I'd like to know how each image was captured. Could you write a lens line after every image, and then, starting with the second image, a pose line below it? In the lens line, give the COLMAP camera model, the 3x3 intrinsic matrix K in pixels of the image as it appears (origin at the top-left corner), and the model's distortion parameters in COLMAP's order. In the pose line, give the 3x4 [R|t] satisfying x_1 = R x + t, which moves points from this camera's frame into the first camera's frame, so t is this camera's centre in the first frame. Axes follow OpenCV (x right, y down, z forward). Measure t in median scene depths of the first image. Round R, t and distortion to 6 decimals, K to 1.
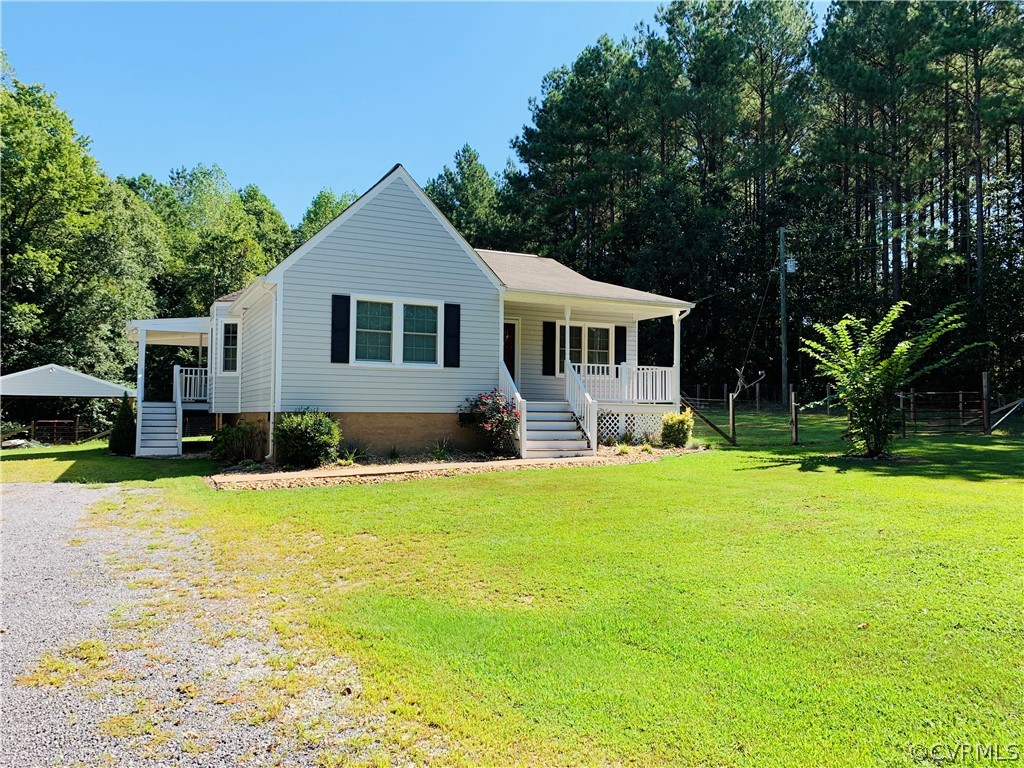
lens RADIAL K [[790.3, 0, 488.1], [0, 790.3, 383.1], [0, 0, 1]] dist [0.145345, -0.148939]
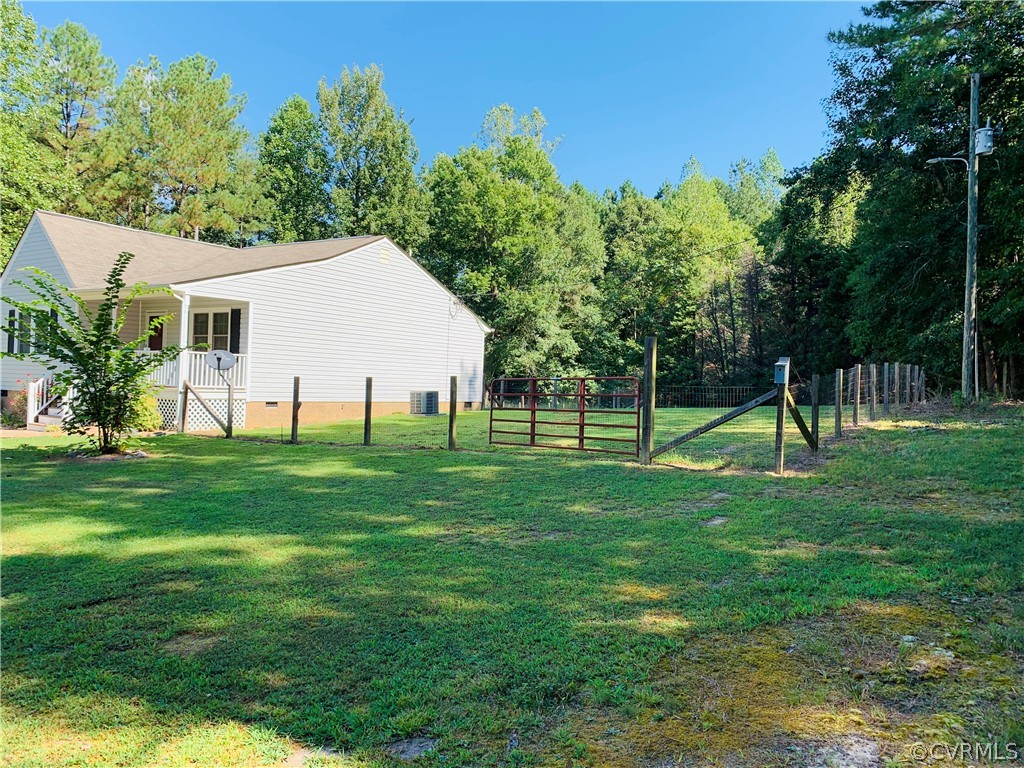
lens RADIAL K [[774.0, 0, 512.0], [0, 774.0, 384.0], [0, 0, 1]] dist [0.028866, -0.039781]
pose [[0.510092, 0.006291, -0.860097, 1.336800], [0.003476, 0.999950, 0.009376, 0.015118], [0.860113, -0.007772, 0.510045, 0.926322]]
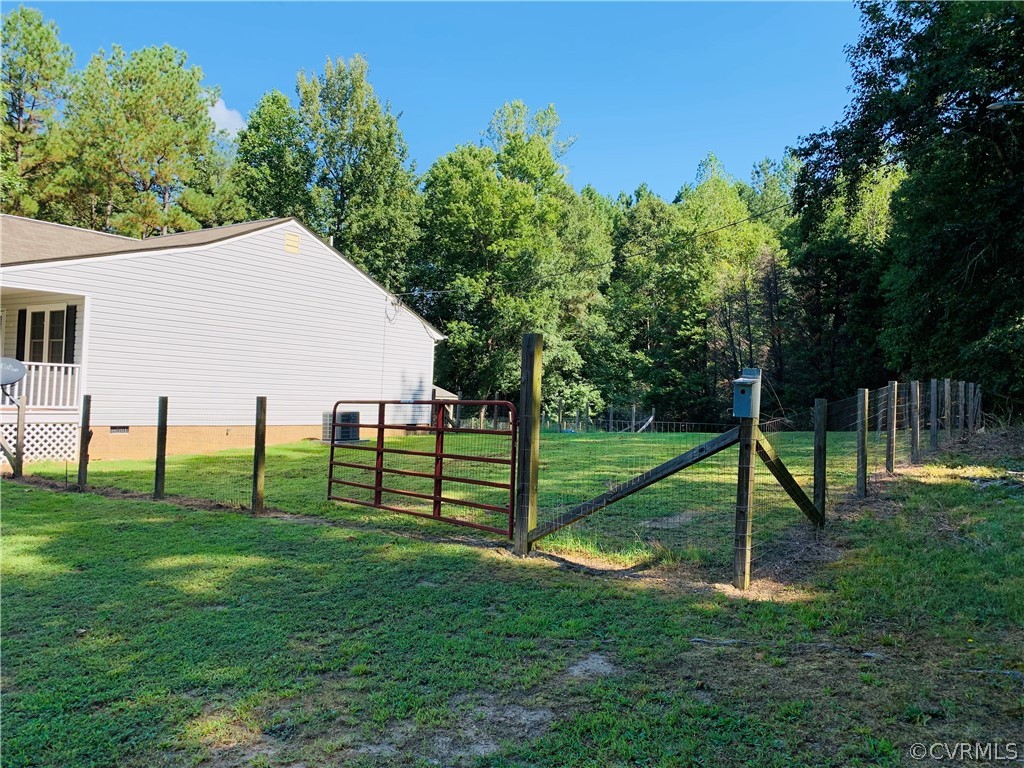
lens RADIAL K [[771.9, 0, 506.4], [0, 771.9, 382.0], [0, 0, 1]] dist [0.006963, 0.002603]
pose [[0.470269, -0.009091, -0.882476, 1.161534], [-0.001616, 0.999936, -0.011163, 0.010172], [0.882522, 0.006675, 0.470225, 1.174265]]
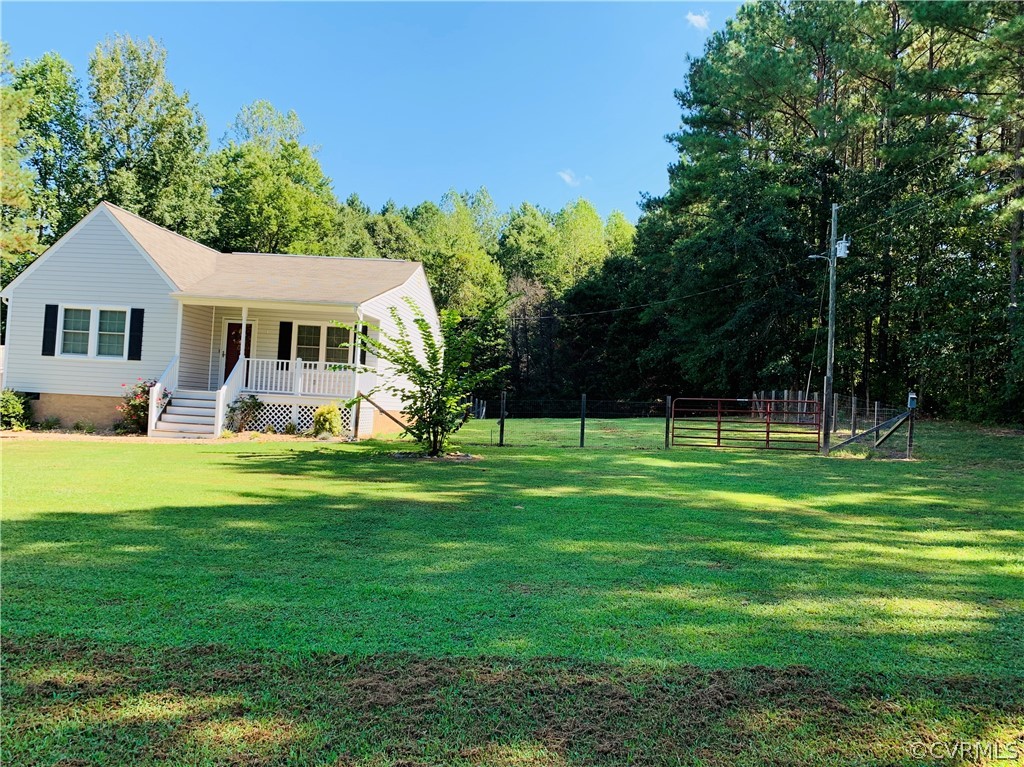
lens RADIAL K [[791.1, 0, 511.9], [0, 791.1, 390.1], [0, 0, 1]] dist [0.027418, -0.016071]
pose [[0.861638, 0.022518, -0.507024, 1.007772], [-0.024965, 0.999686, 0.001972, 0.008466], [0.506909, 0.010959, 0.861930, 0.221816]]
